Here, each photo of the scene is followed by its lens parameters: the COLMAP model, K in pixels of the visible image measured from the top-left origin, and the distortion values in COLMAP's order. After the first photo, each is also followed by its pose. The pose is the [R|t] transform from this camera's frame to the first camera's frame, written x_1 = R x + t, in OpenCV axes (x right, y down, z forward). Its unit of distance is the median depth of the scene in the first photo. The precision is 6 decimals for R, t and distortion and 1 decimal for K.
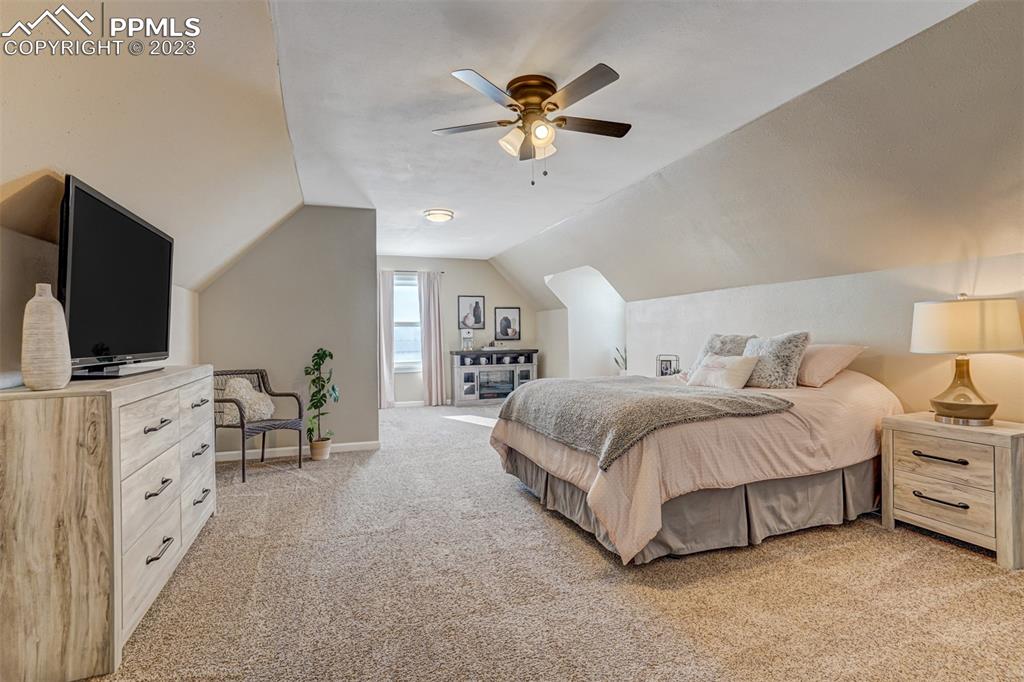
lens RADIAL K [[476.8, 0, 508.9], [0, 476.8, 334.7], [0, 0, 1]] dist [-0.057138, 0.027260]
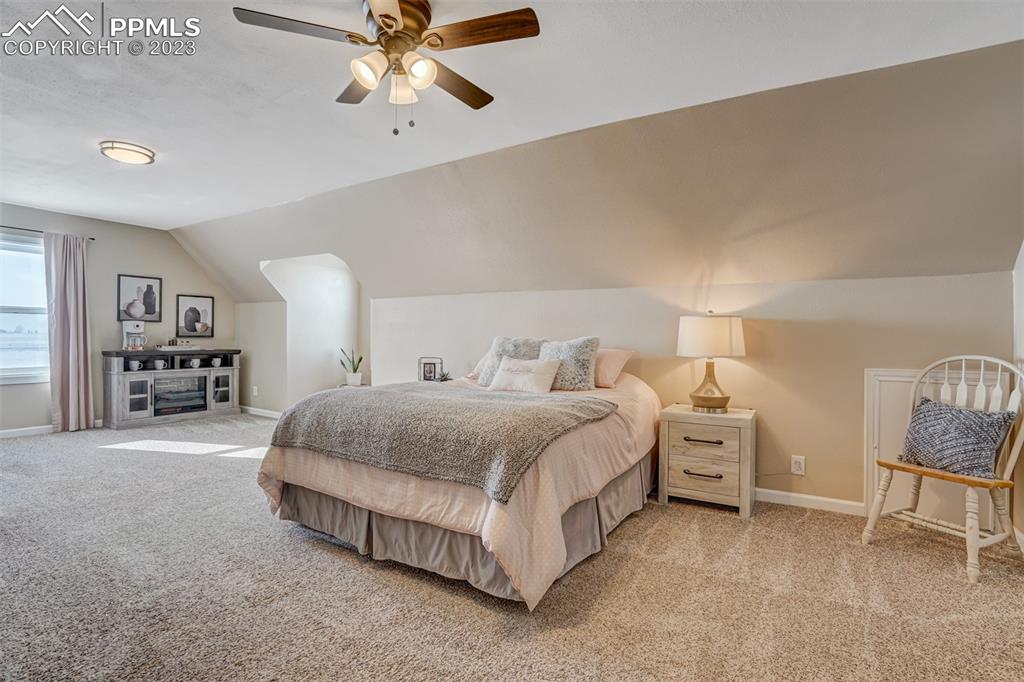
lens RADIAL K [[476.8, 0, 508.9], [0, 476.8, 334.7], [0, 0, 1]] dist [-0.057138, 0.027260]
pose [[0.787882, 0.024472, 0.615340, -0.213652], [-0.024641, 0.999663, -0.008207, 0.001628], [-0.615333, -0.008697, 0.788219, 0.248261]]
